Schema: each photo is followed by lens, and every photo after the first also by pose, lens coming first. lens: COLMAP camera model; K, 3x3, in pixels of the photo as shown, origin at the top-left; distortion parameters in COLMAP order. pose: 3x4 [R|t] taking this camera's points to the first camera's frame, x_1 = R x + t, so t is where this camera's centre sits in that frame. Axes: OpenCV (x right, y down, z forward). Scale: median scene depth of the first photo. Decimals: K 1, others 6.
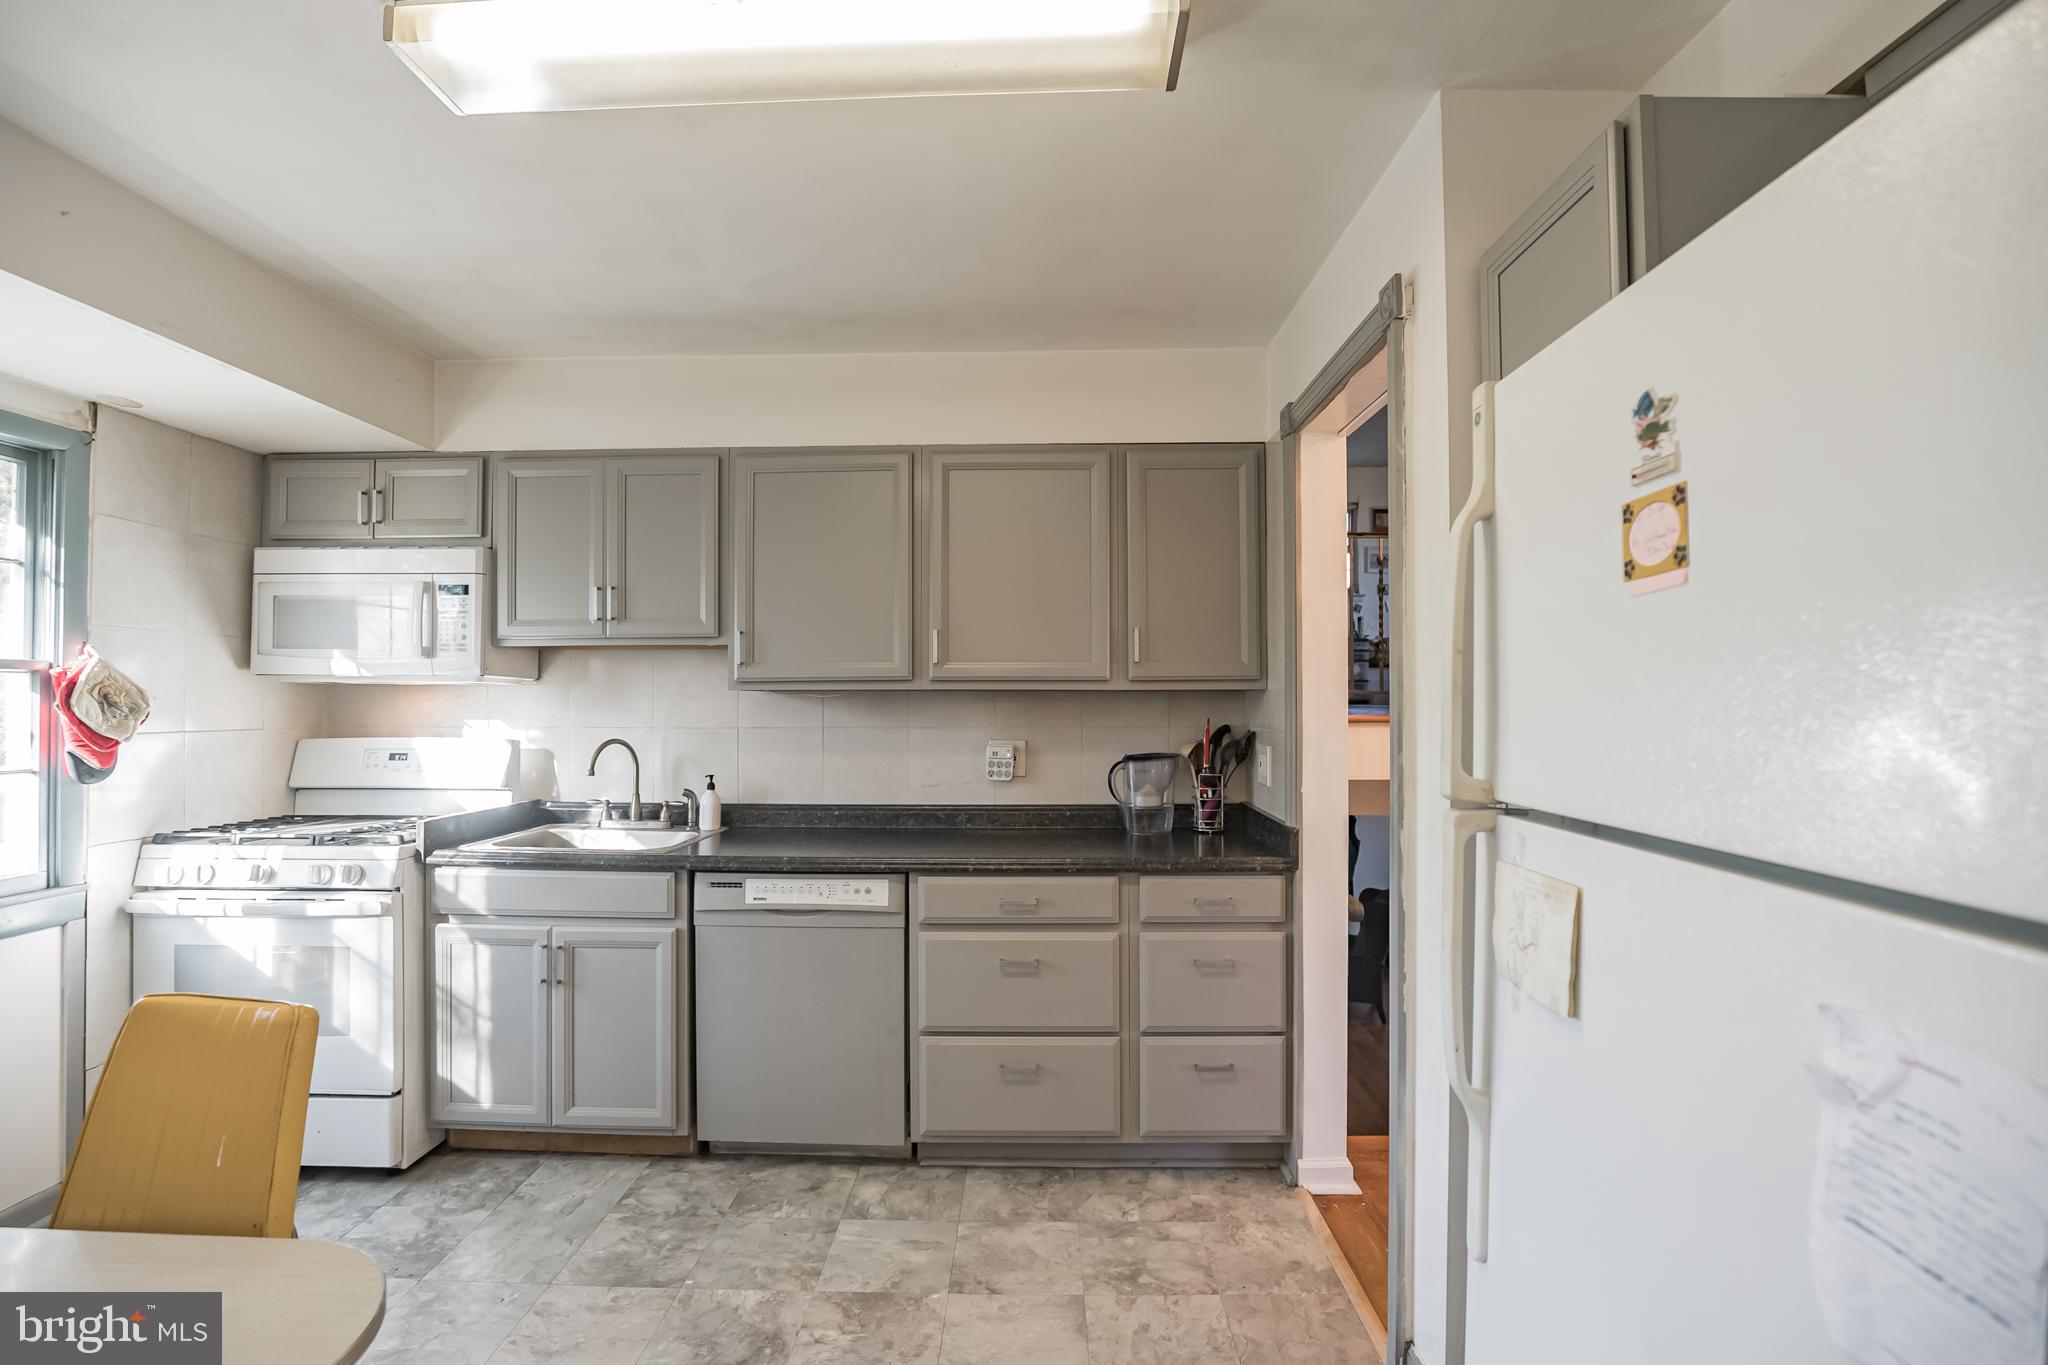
lens RADIAL K [[957.7, 0, 1002.9], [0, 957.7, 683.5], [0, 0, 1]] dist [-0.038607, -0.000131]
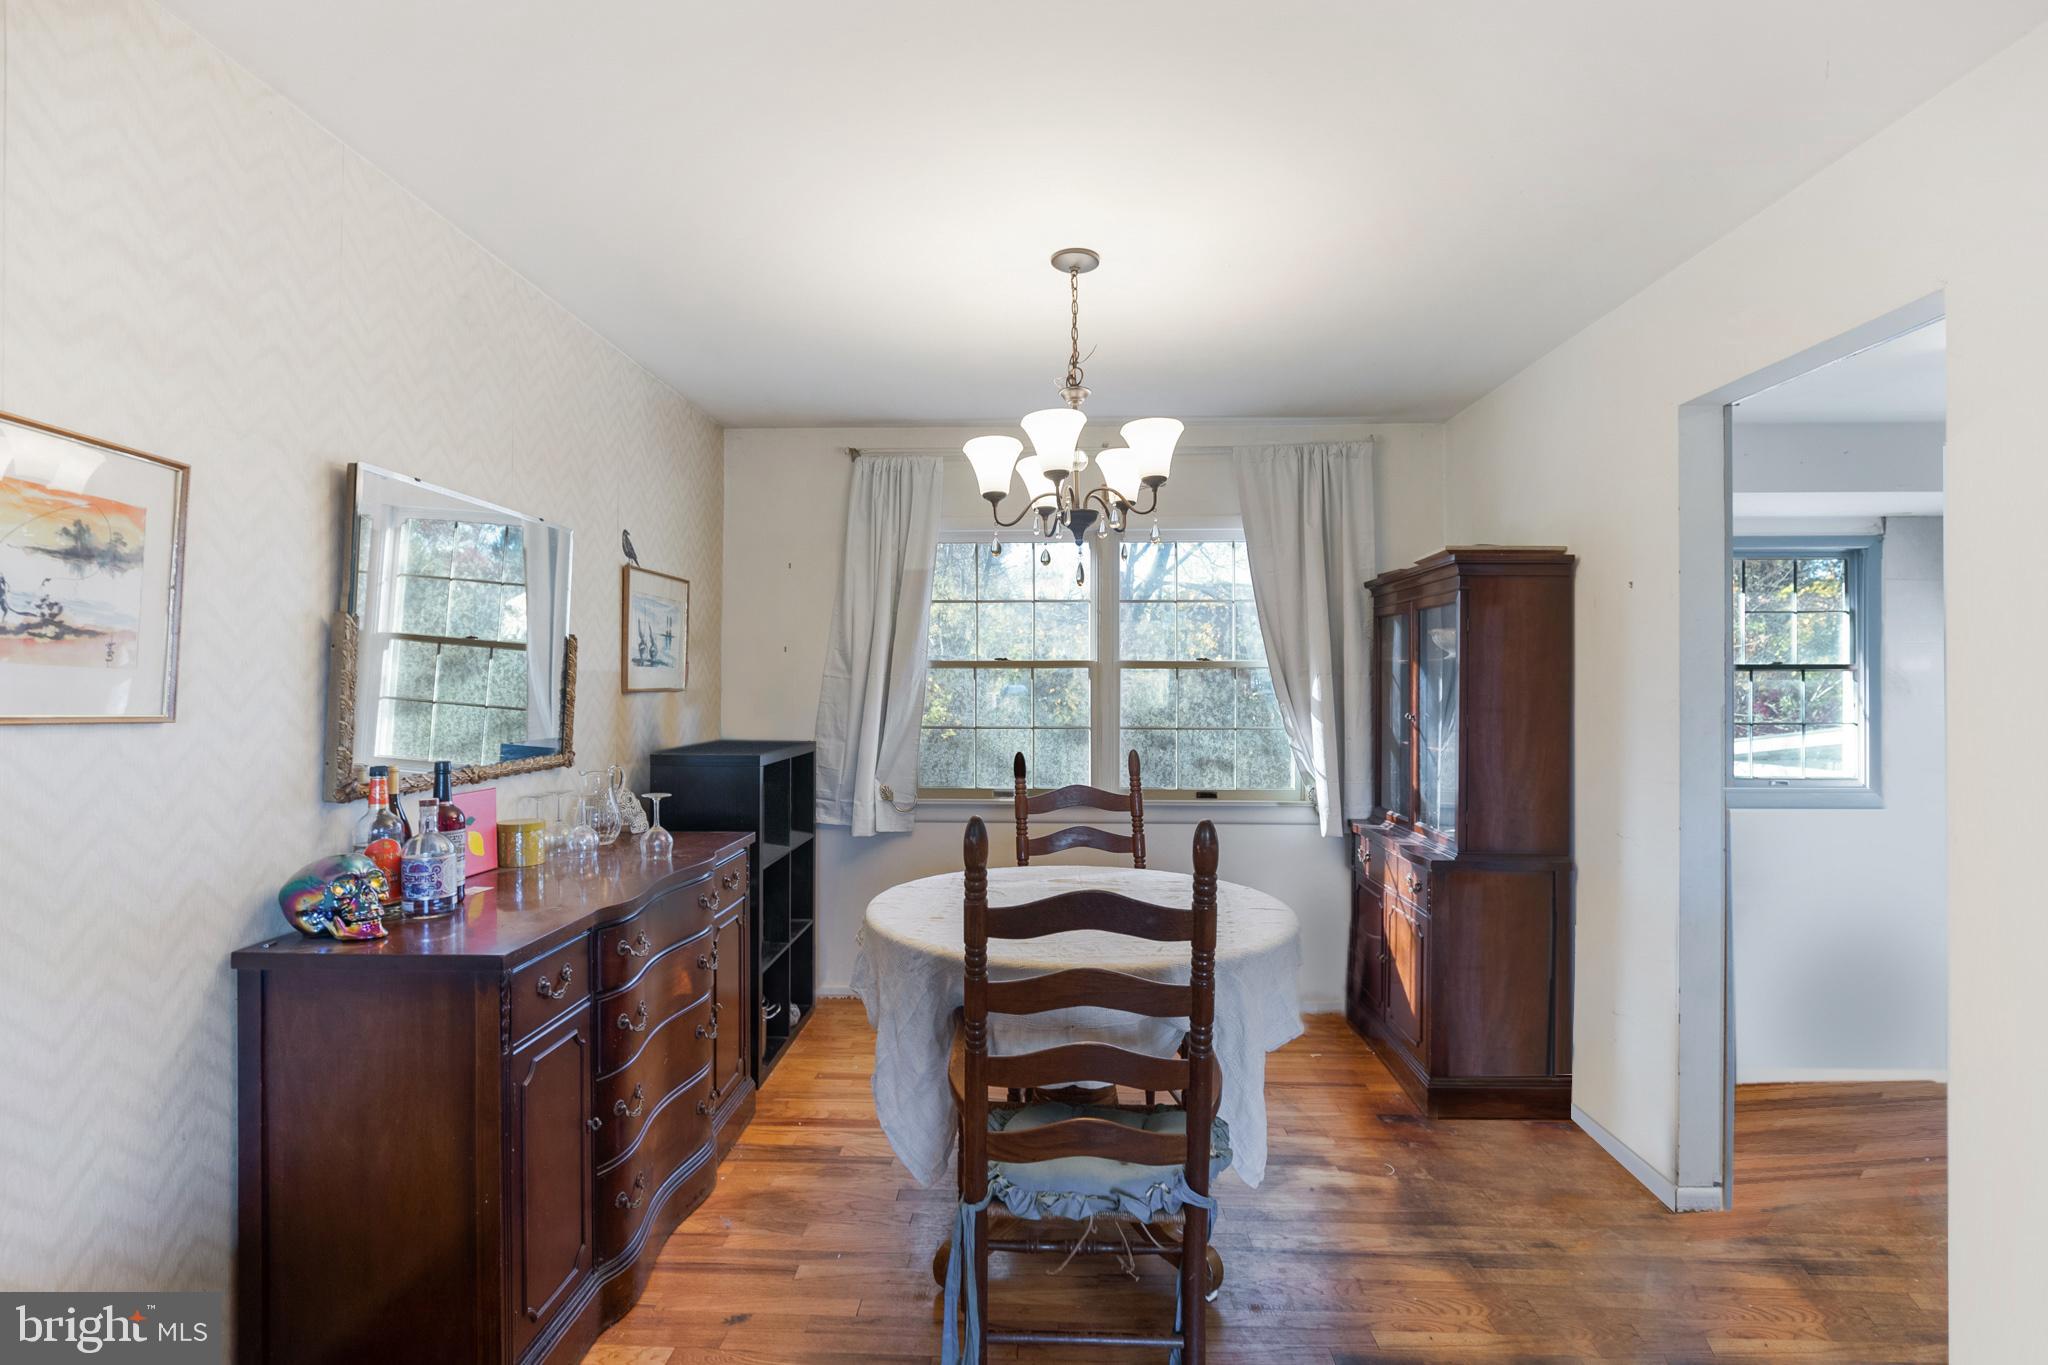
lens RADIAL K [[957.0, 0, 1036.8], [0, 957.0, 672.4], [0, 0, 1]] dist [-0.032336, -0.000164]
pose [[-0.022361, 0.003971, -0.999742, 0.789762], [0.017008, 0.999849, 0.003591, -0.037602], [0.999605, -0.016924, -0.022426, -0.560525]]
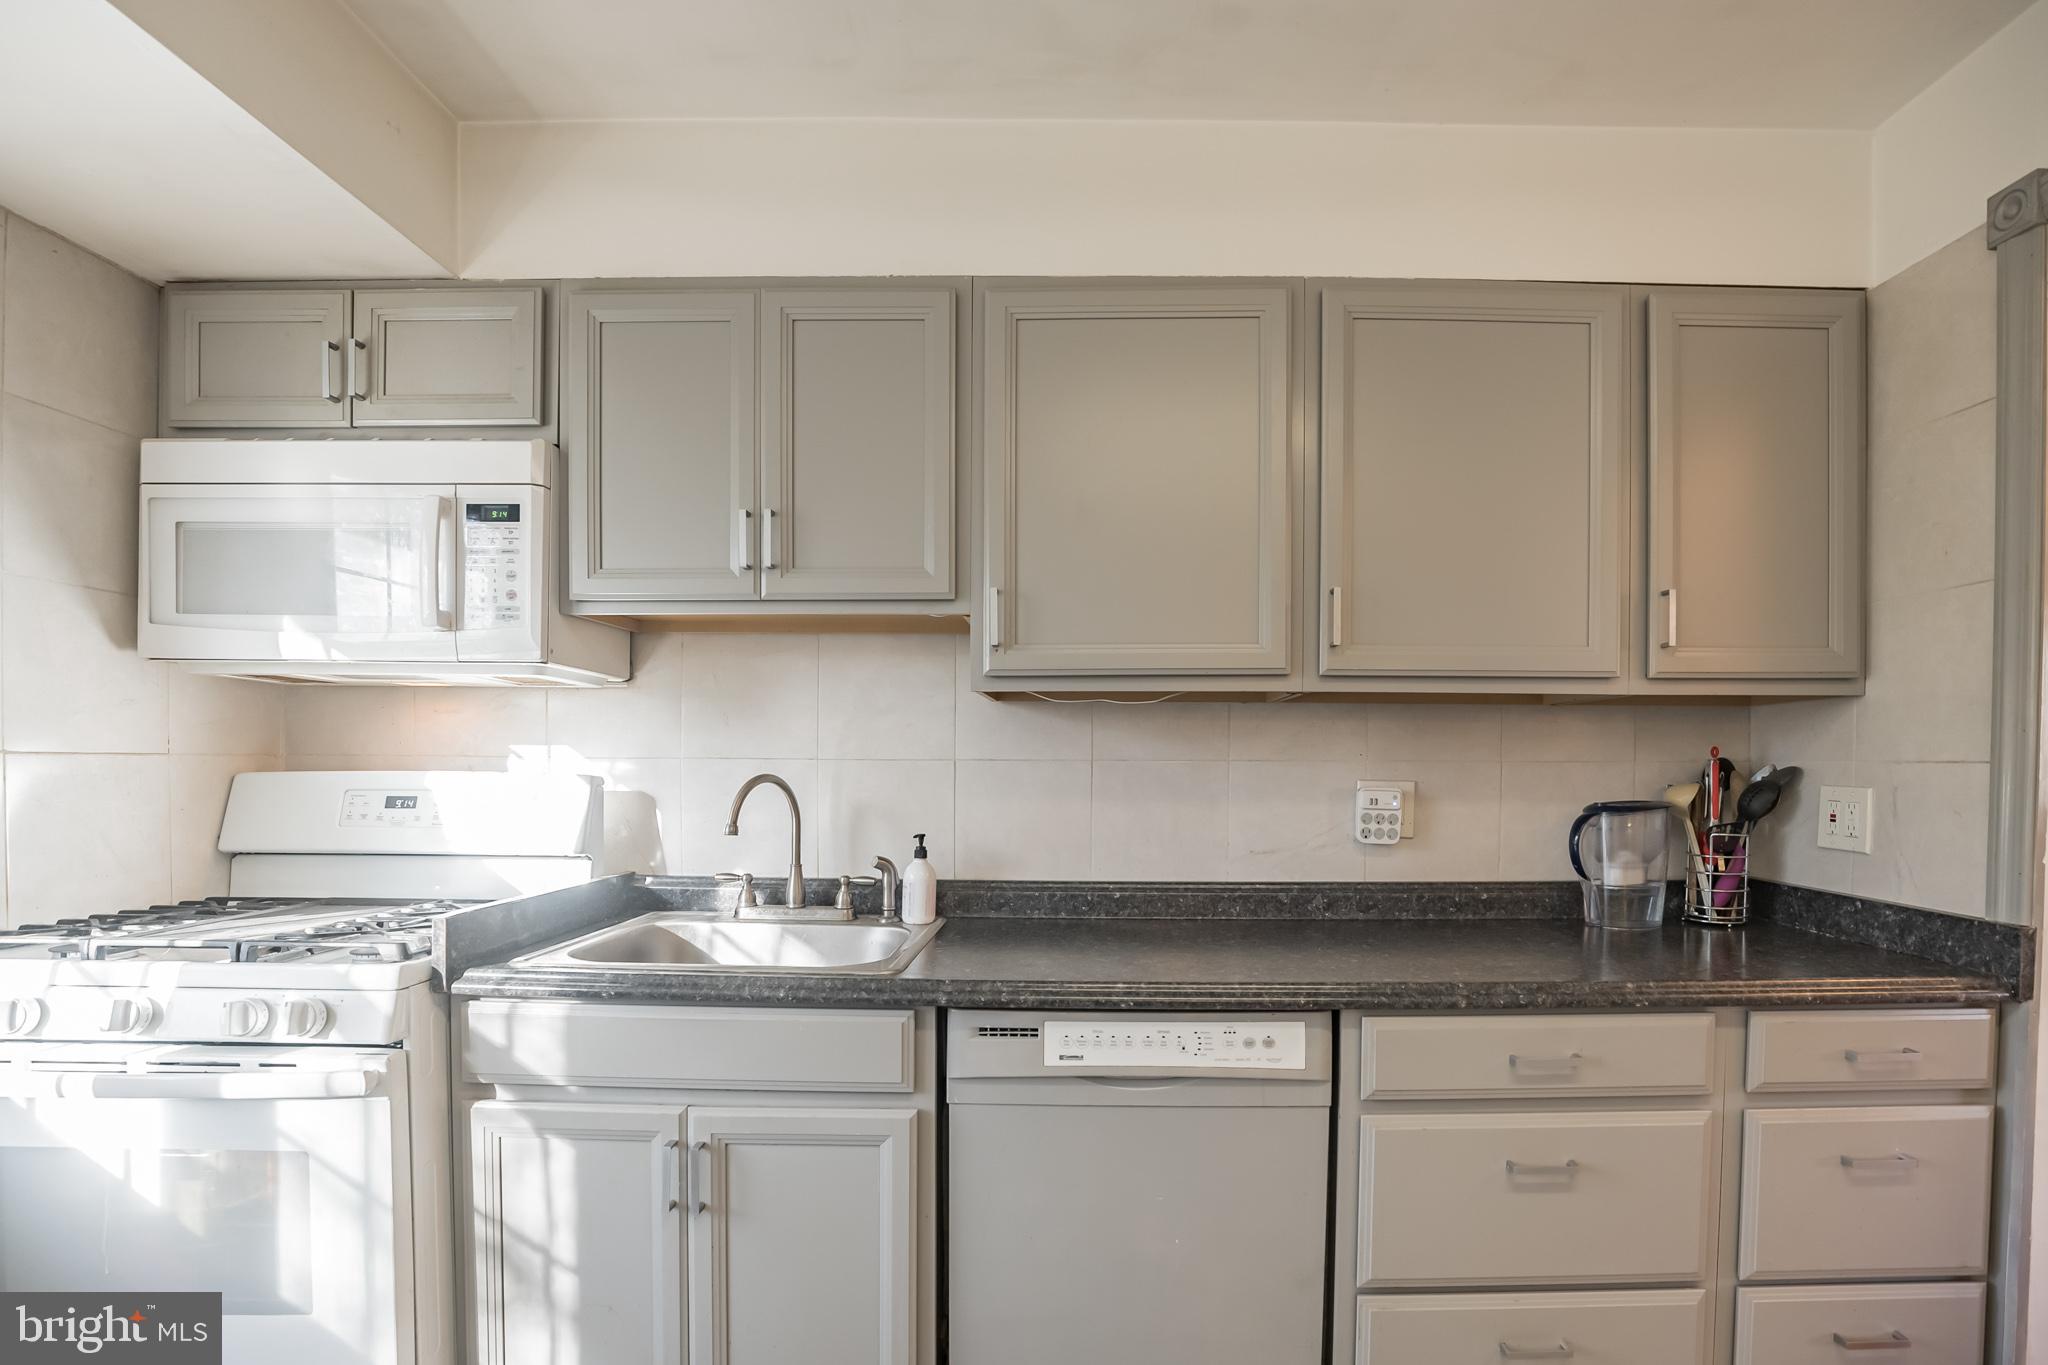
lens RADIAL K [[974.8, 0, 1074.0], [0, 974.8, 782.9], [0, 0, 1]] dist [-0.043129, 0.009076]
pose [[0.999500, 0.006129, 0.031028, -0.269377], [-0.007295, 0.999266, 0.037593, 0.045760], [-0.030775, -0.037801, 0.998811, 0.439894]]
